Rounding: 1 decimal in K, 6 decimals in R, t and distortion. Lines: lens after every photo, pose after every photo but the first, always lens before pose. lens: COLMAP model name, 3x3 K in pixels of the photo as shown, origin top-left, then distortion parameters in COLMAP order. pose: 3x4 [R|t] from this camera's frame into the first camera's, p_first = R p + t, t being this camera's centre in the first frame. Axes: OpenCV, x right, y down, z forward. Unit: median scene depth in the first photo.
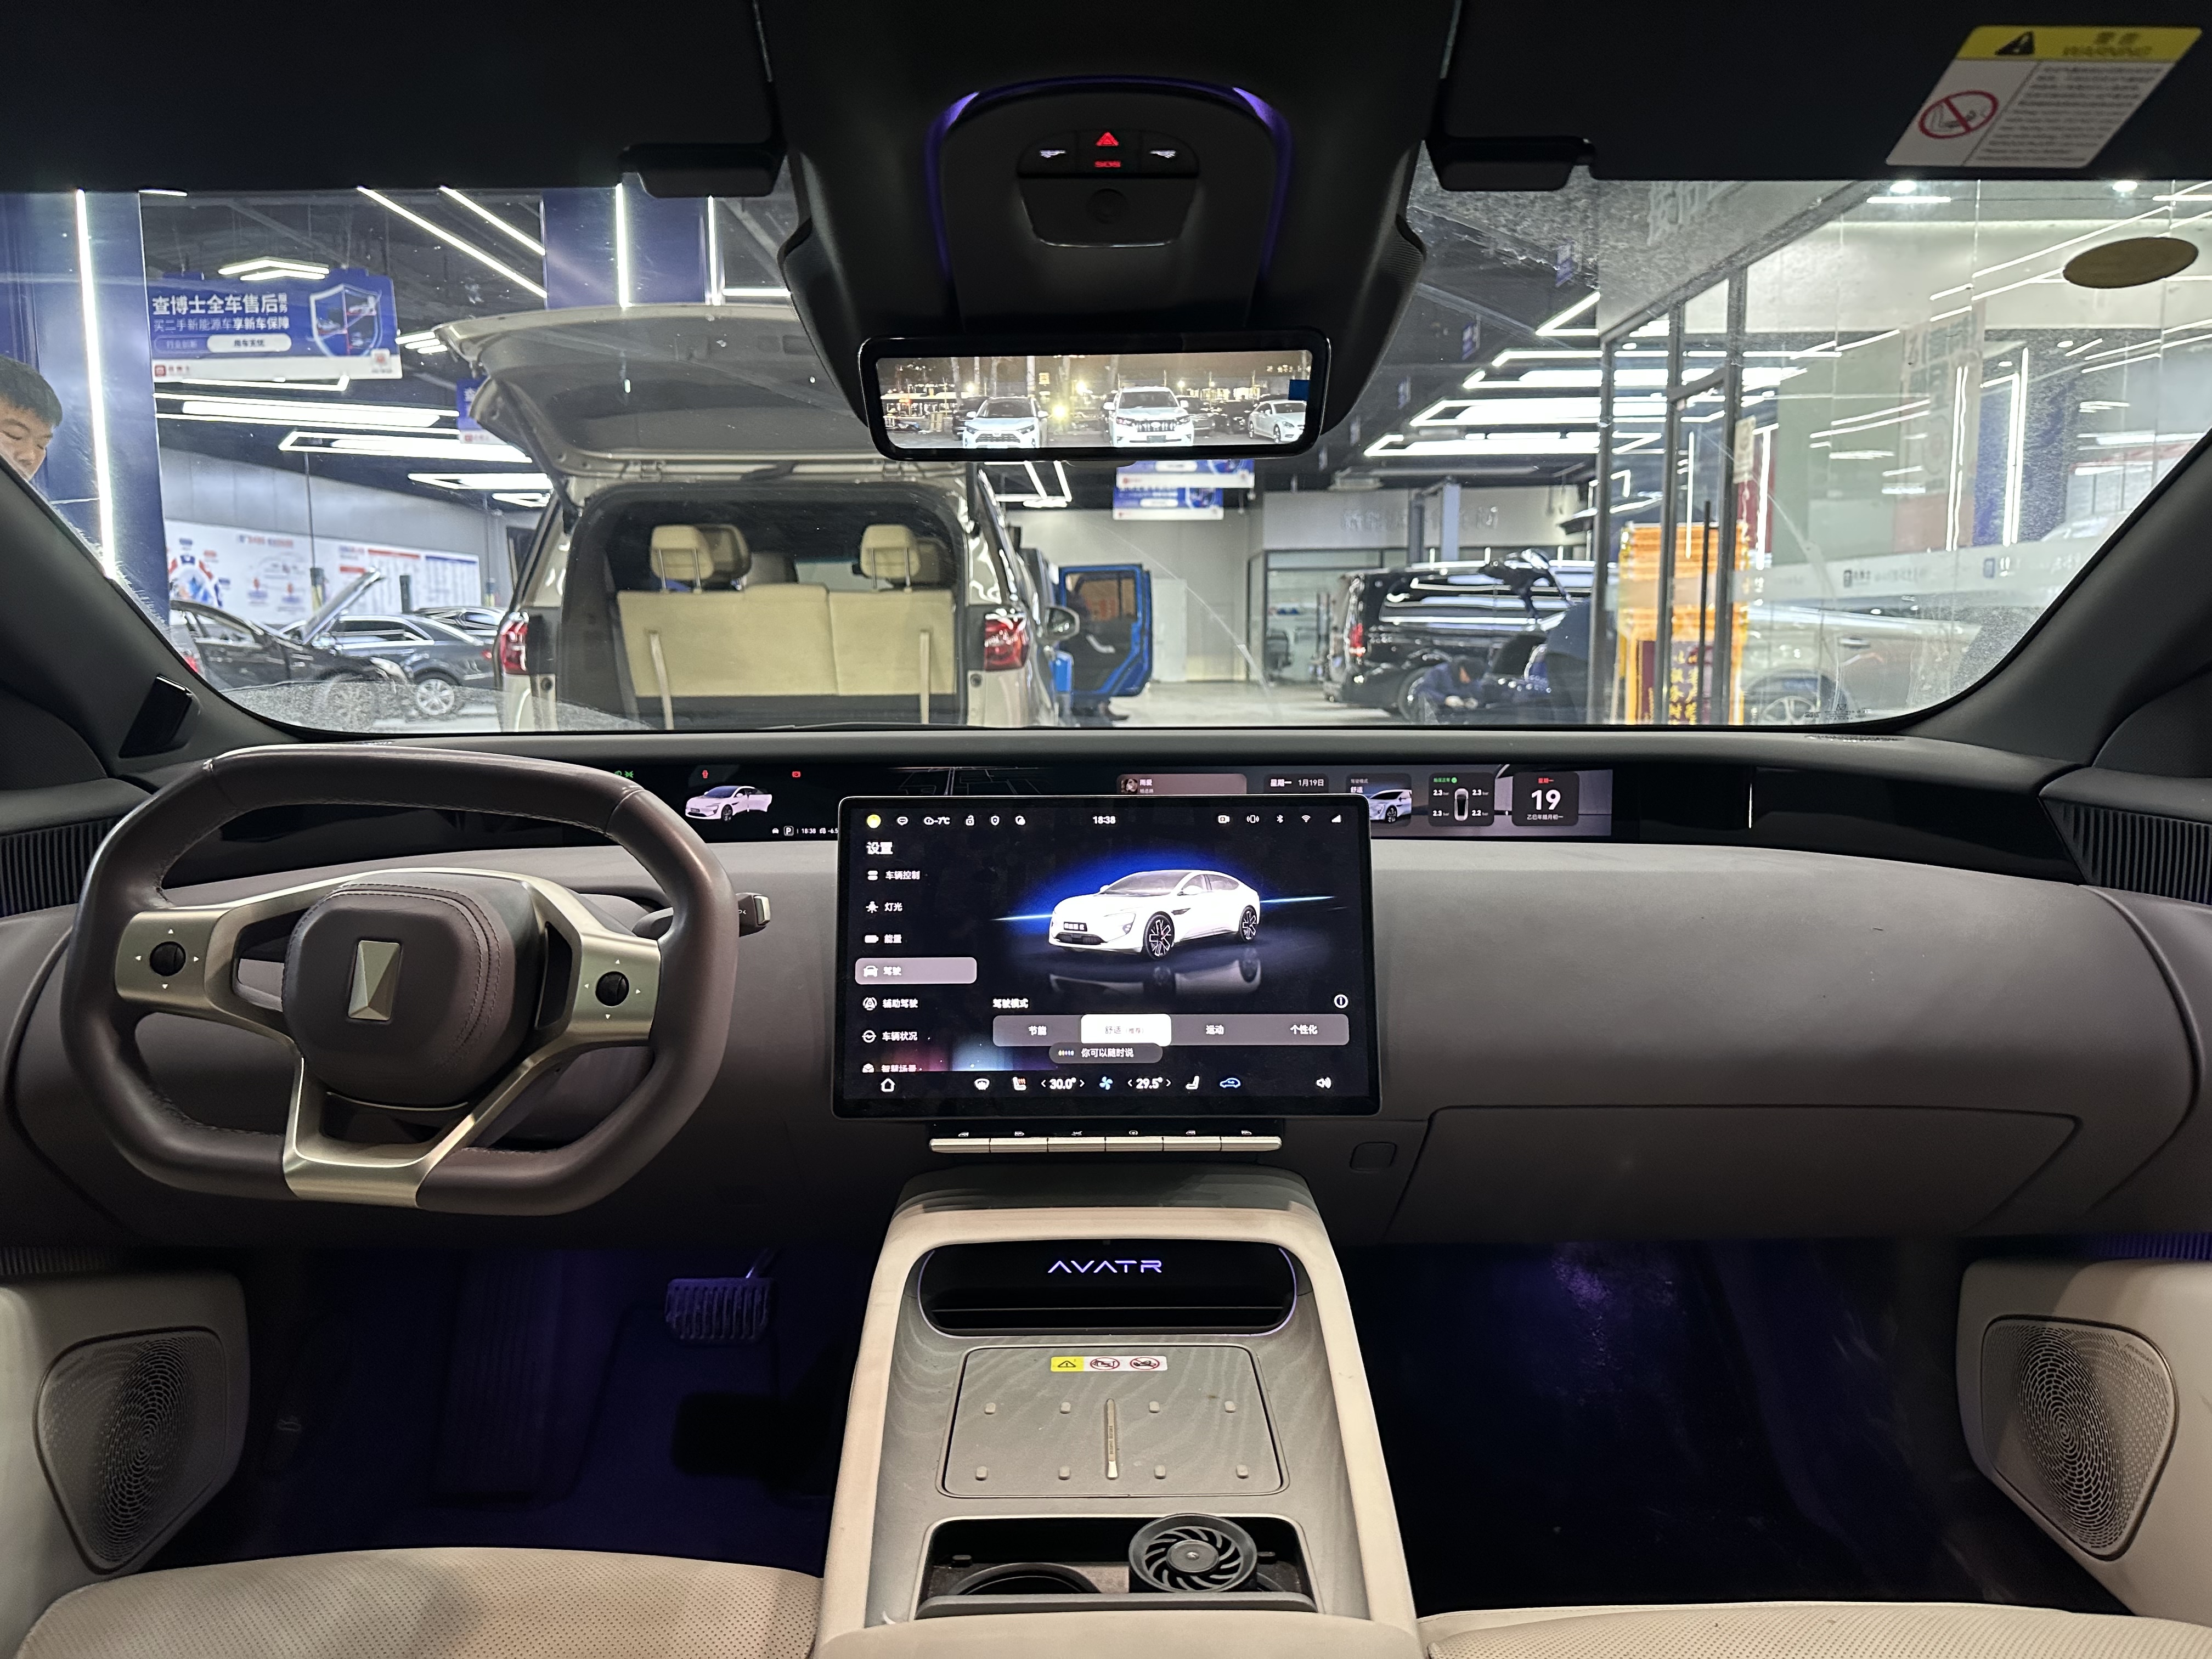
lens RADIAL K [[1566.4, 0, 1106.6], [0, 1566.4, 810.1], [0, 0, 1]] dist [0.027610, -0.038017]
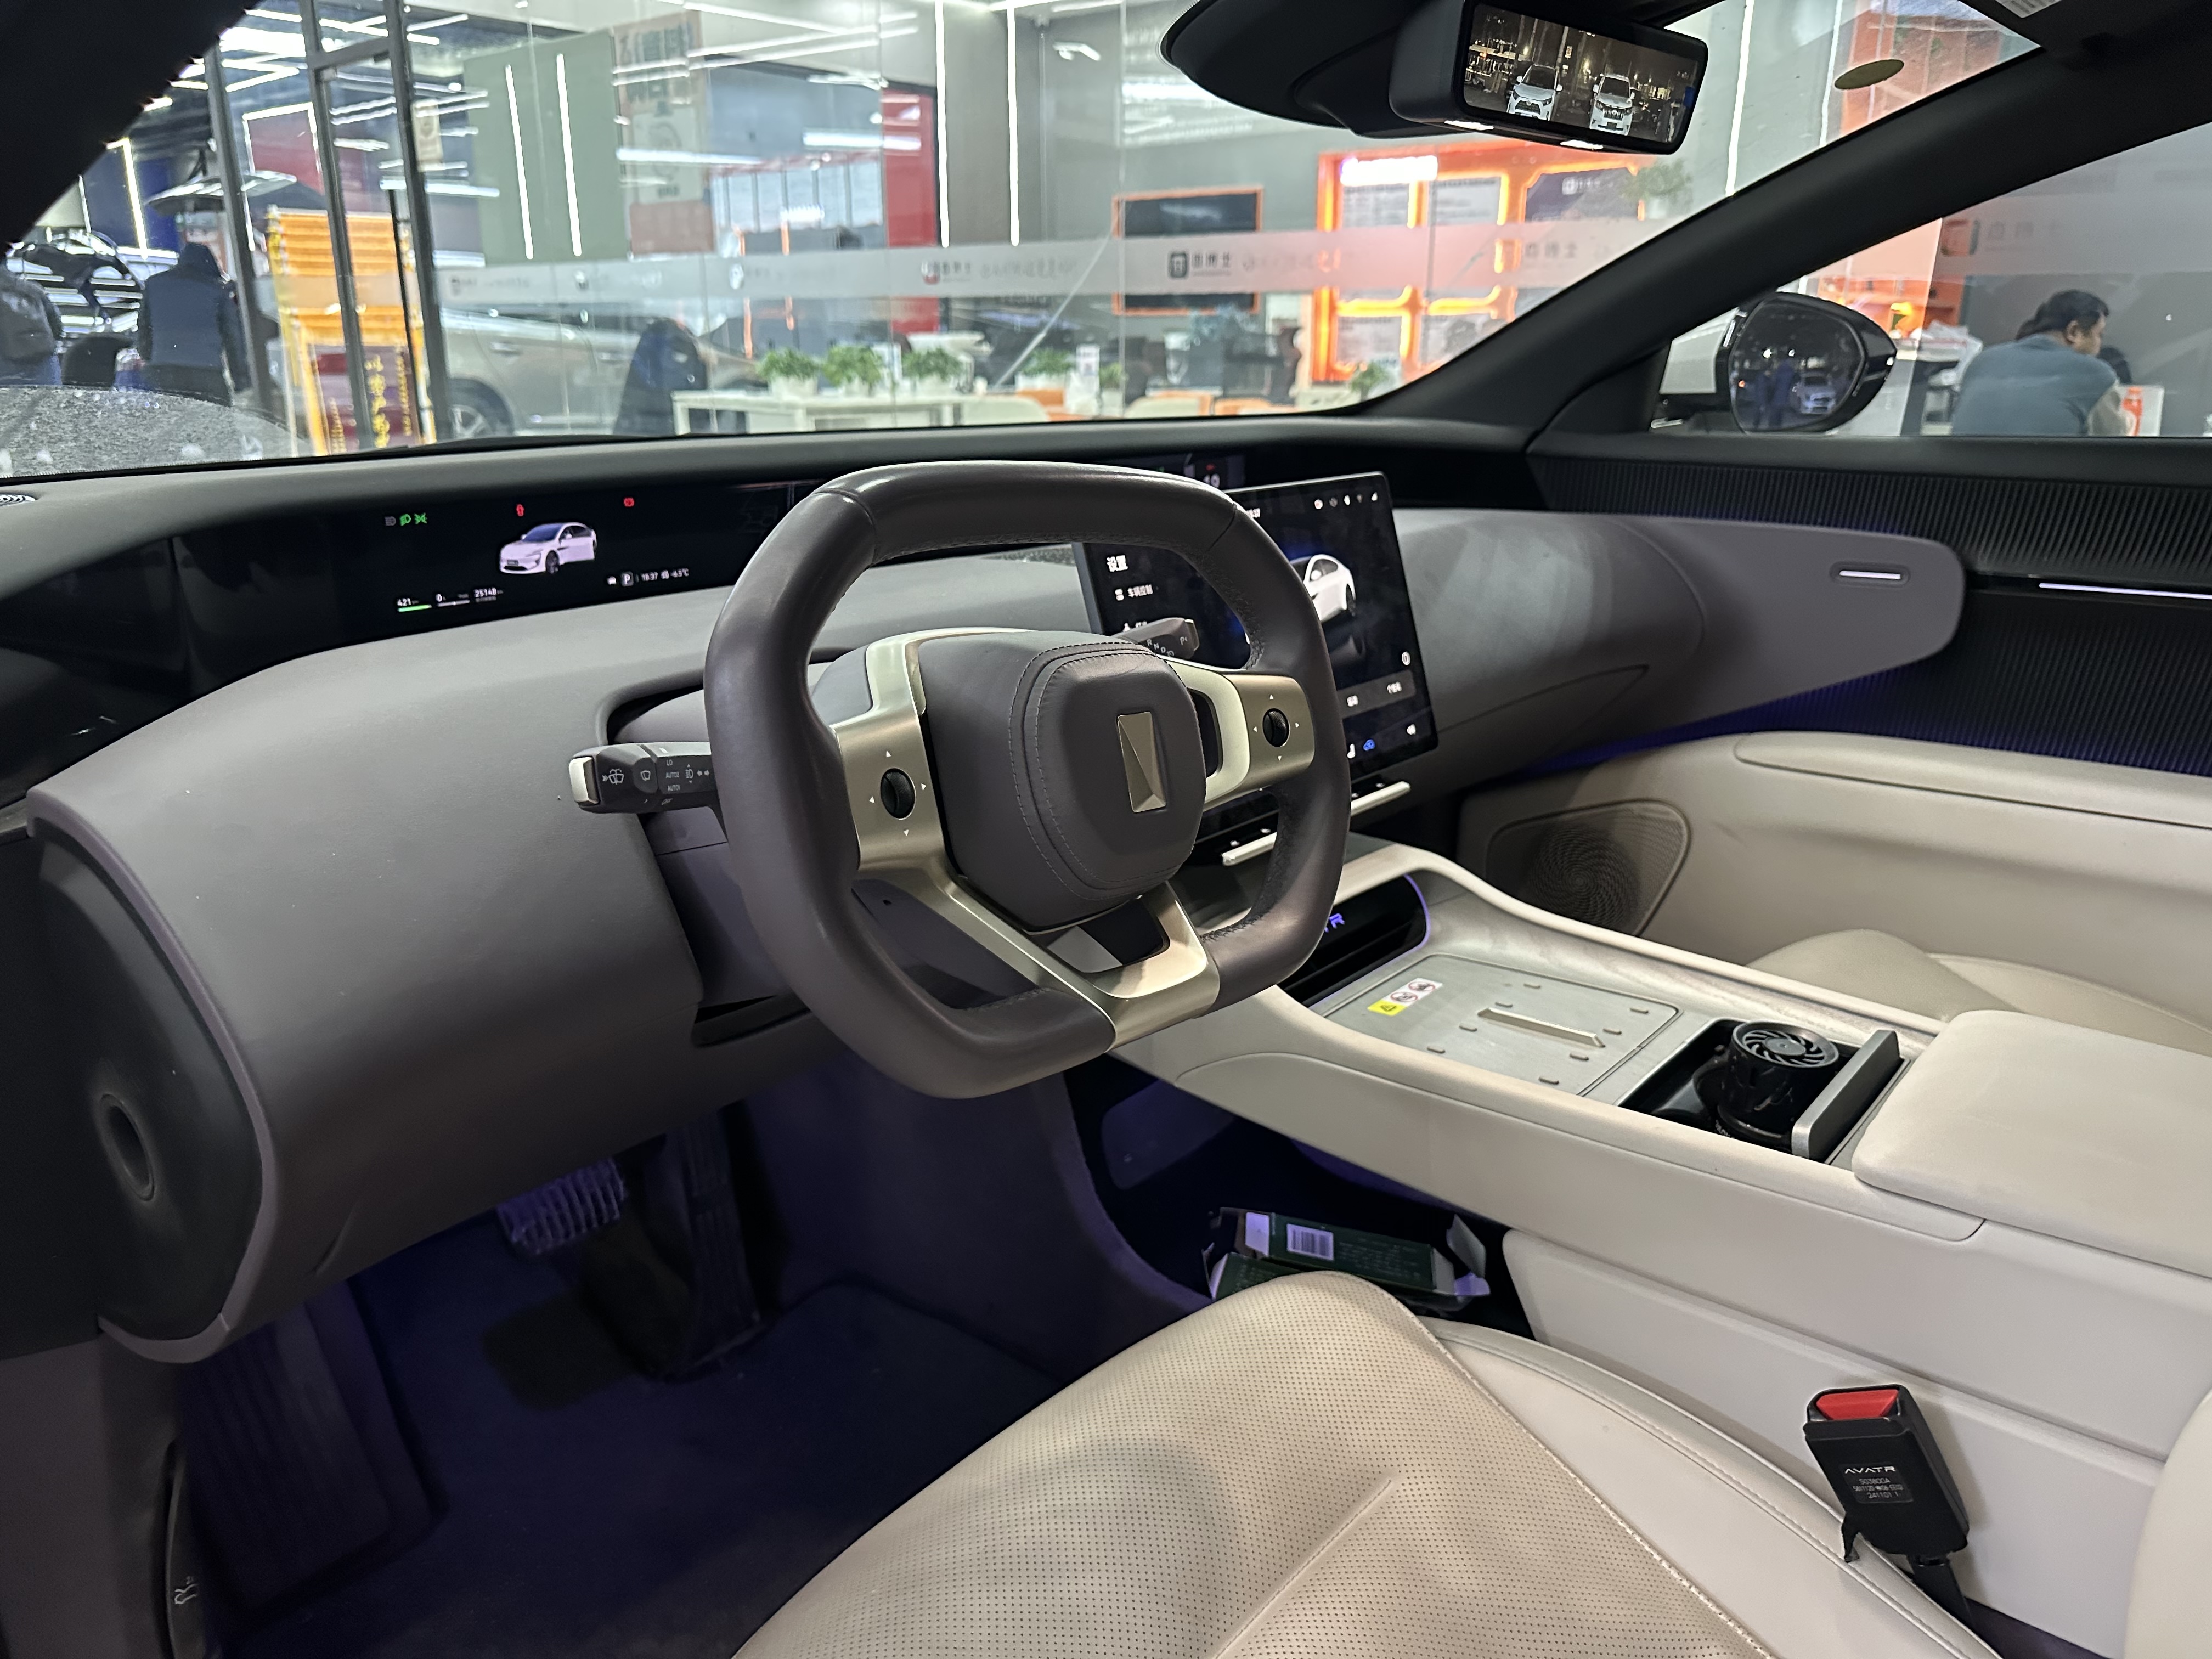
lens RADIAL K [[1566.4, 0, 1091.6], [0, 1566.4, 825.0], [0, 0, 1]] dist [0.027610, -0.038017]
pose [[0.631000, -0.216151, 0.745062, -0.656018], [0.074933, 0.972891, 0.218786, -0.020759], [-0.772156, -0.082224, 0.630091, 0.333262]]
